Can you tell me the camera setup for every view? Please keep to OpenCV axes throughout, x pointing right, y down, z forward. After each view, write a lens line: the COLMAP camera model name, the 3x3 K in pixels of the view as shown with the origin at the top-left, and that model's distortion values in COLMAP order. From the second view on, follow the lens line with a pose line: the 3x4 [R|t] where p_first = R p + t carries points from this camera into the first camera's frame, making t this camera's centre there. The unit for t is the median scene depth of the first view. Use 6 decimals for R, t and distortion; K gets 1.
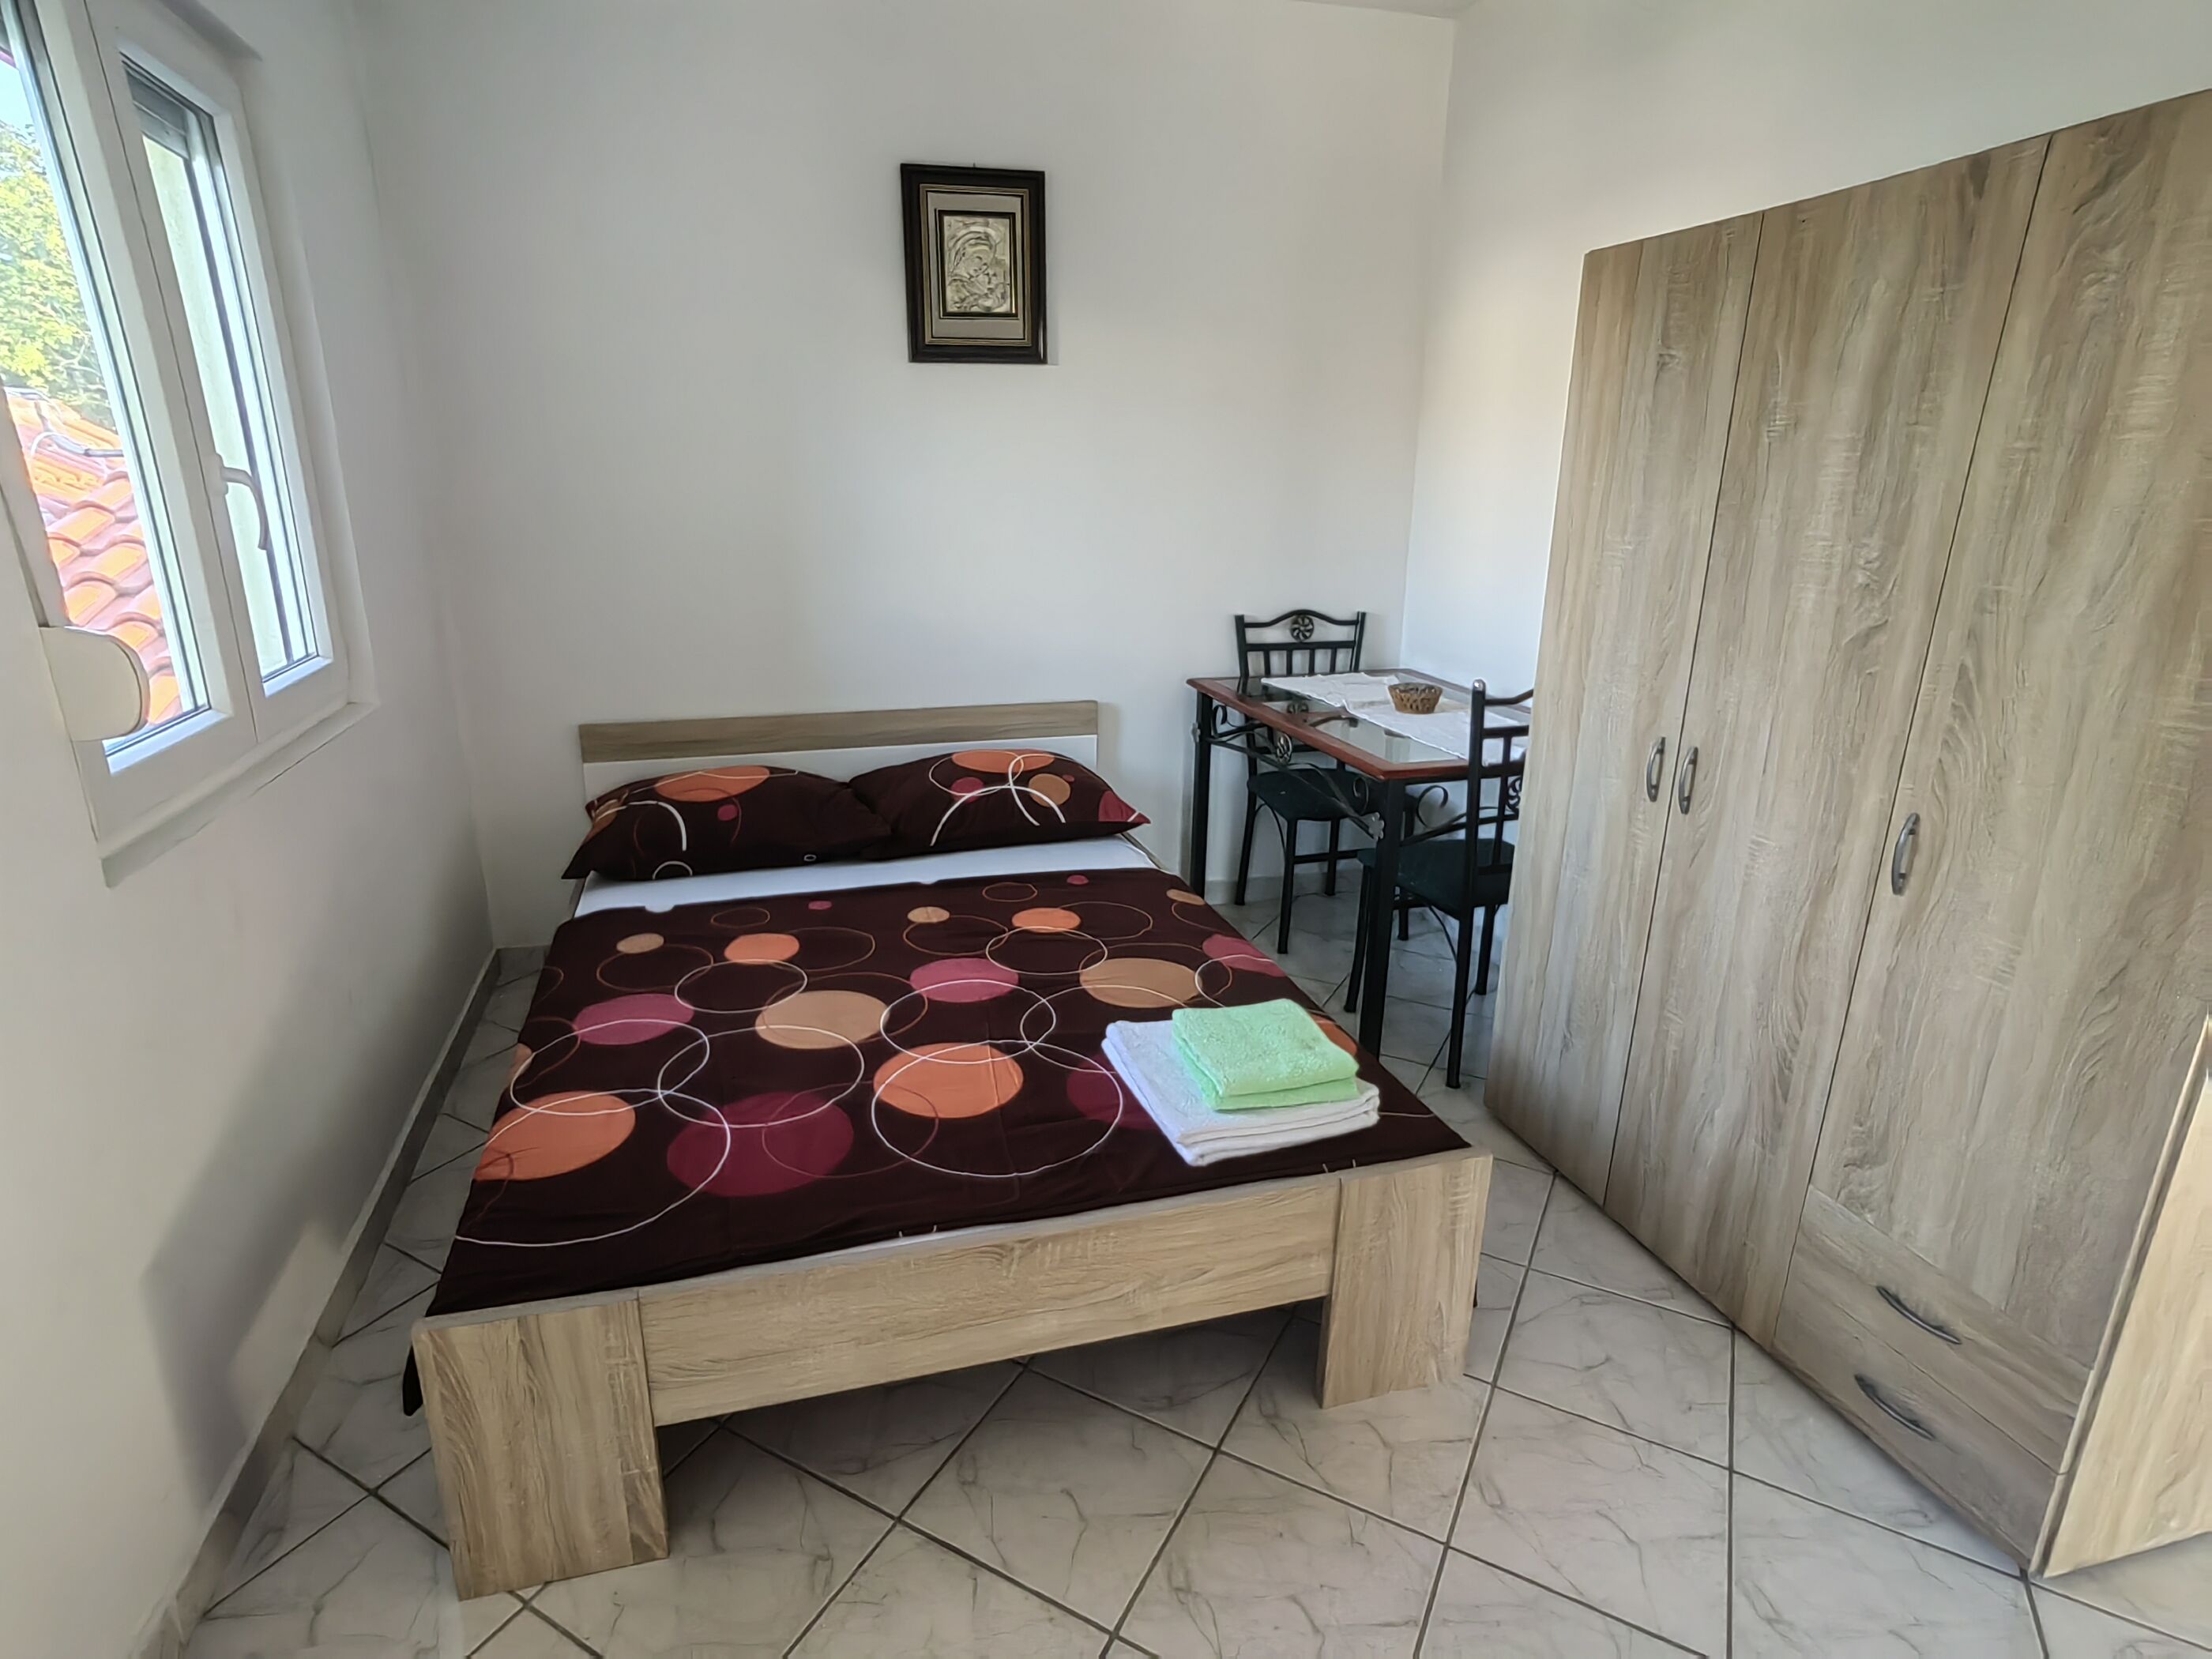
lens RADIAL K [[1182.0, 0, 1071.5], [0, 1182.0, 834.5], [0, 0, 1]] dist [-0.049523, 0.046917]
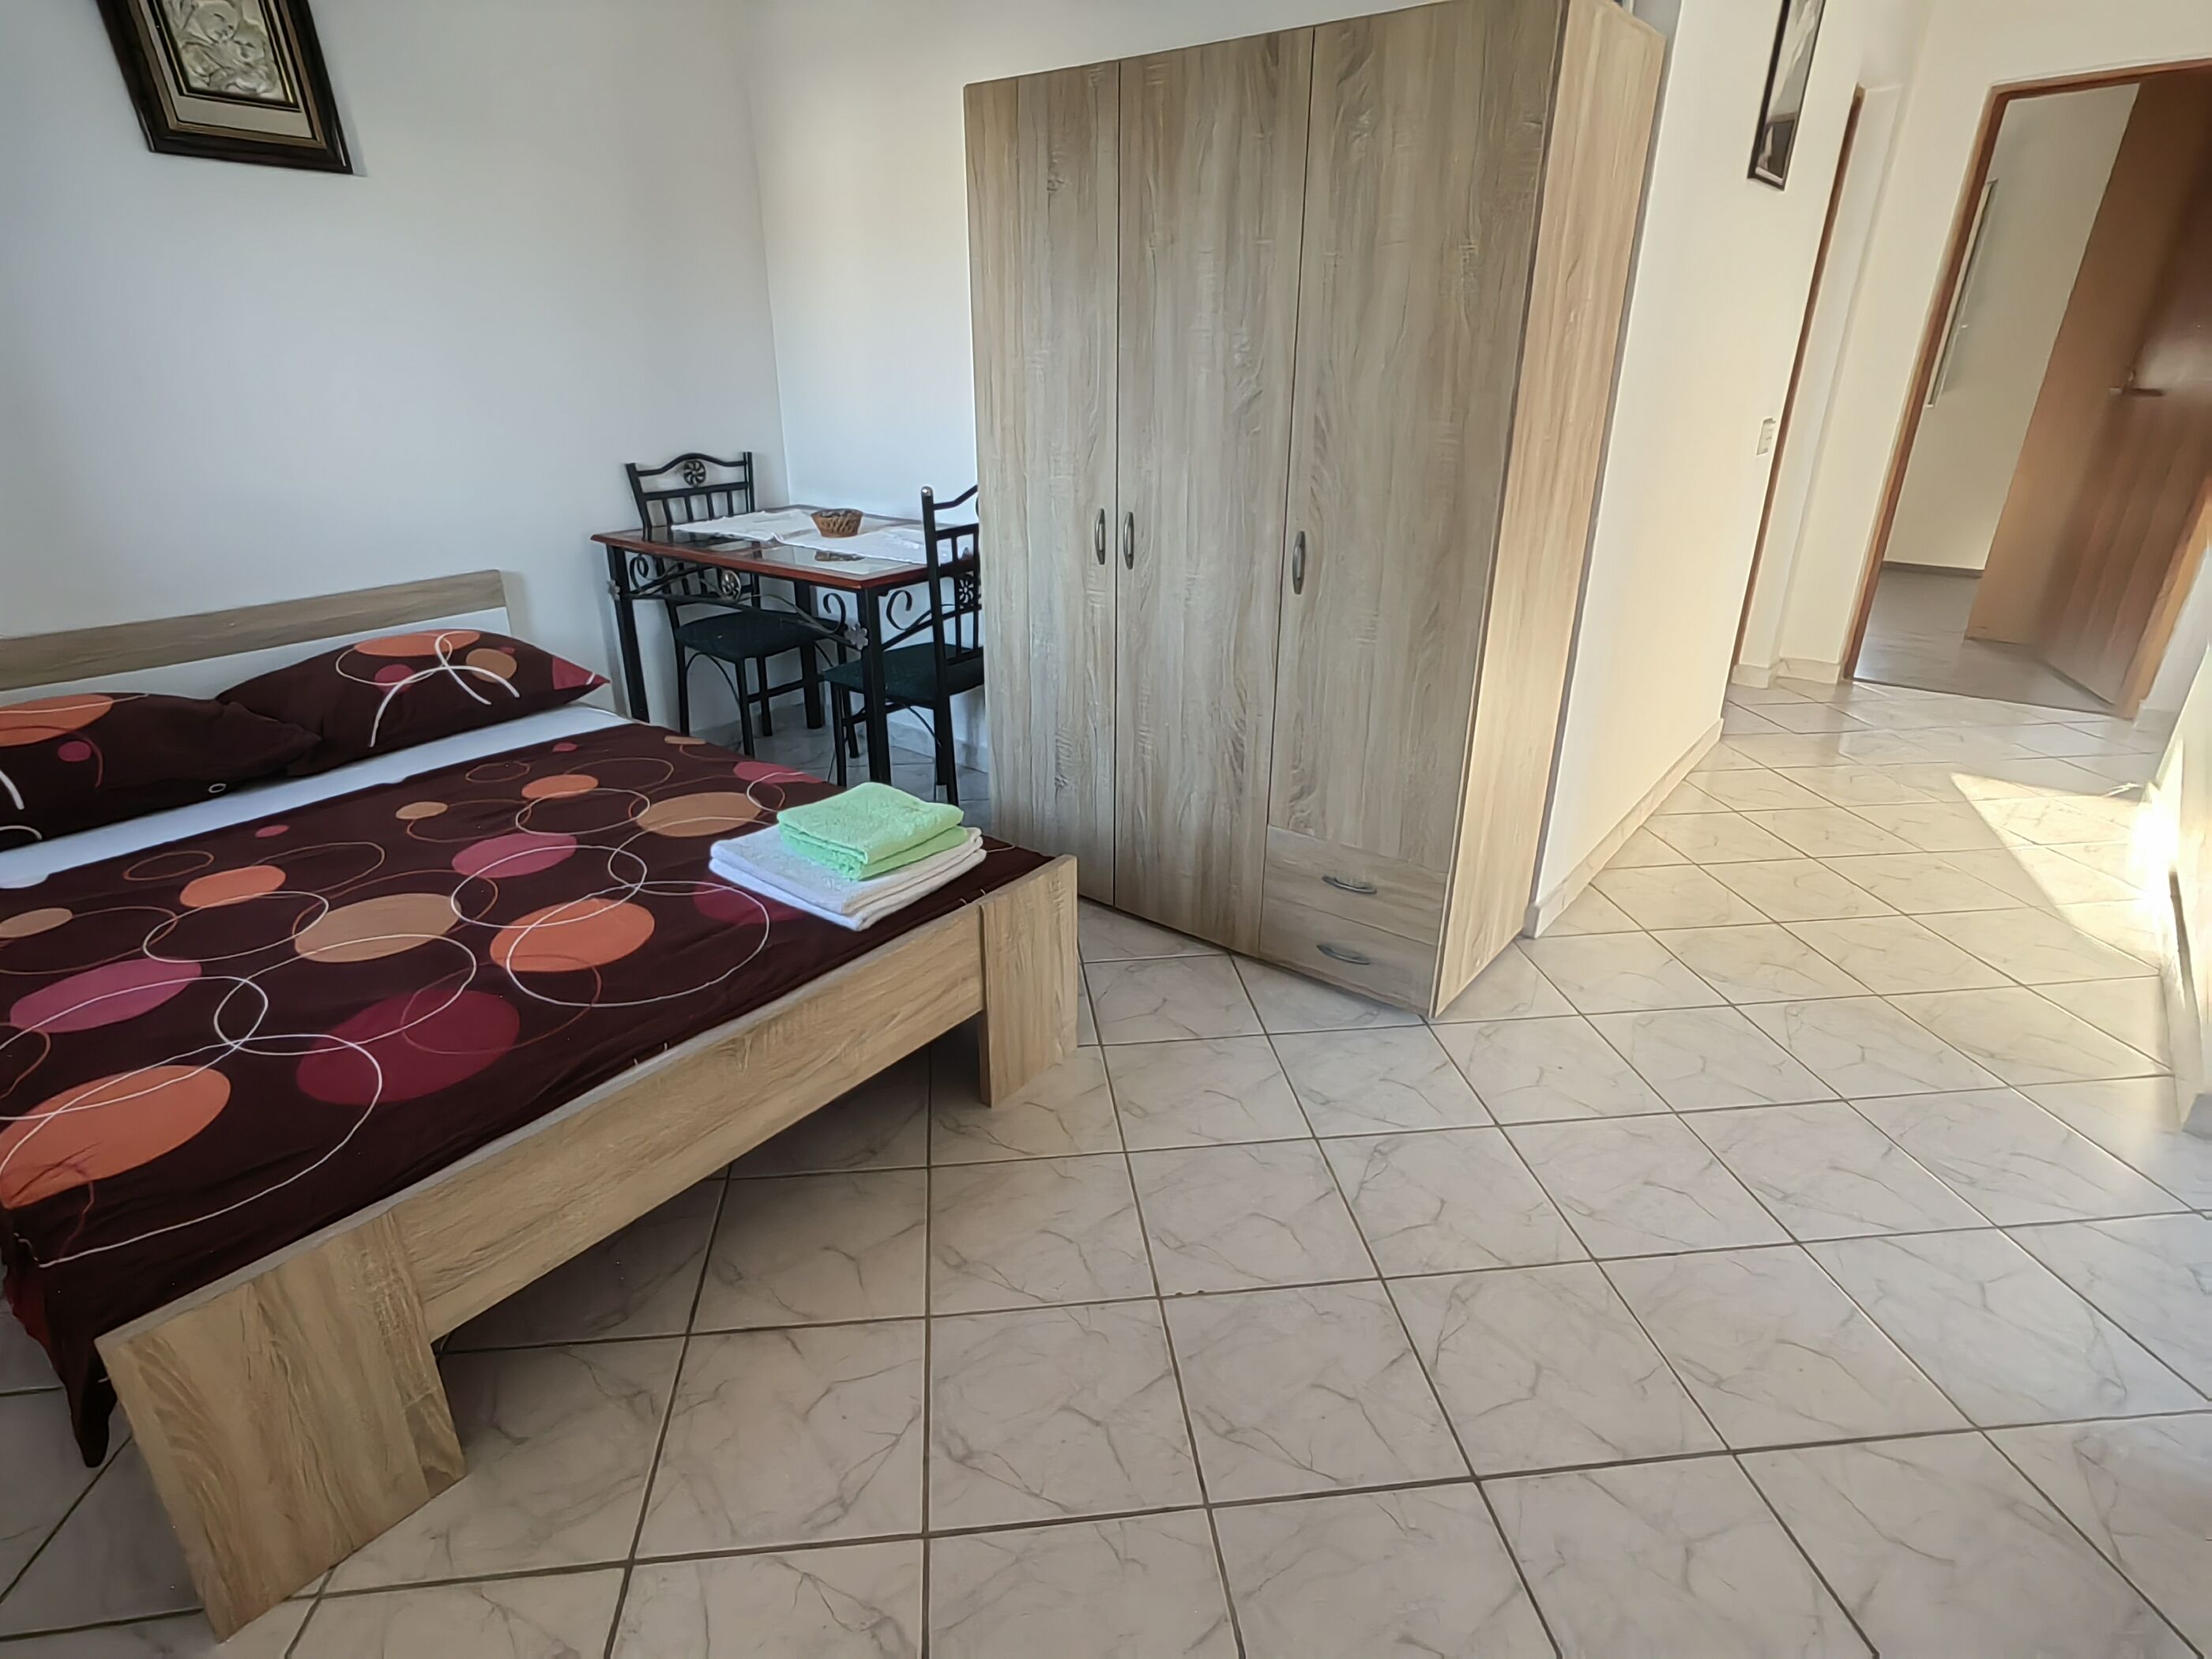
lens RADIAL K [[1182.0, 0, 1071.5], [0, 1182.0, 834.5], [0, 0, 1]] dist [-0.049523, 0.046917]
pose [[0.818140, -0.235808, 0.524444, -0.247941], [0.182736, 0.971388, 0.151700, 0.054860], [-0.545211, -0.028277, 0.837822, -0.022118]]
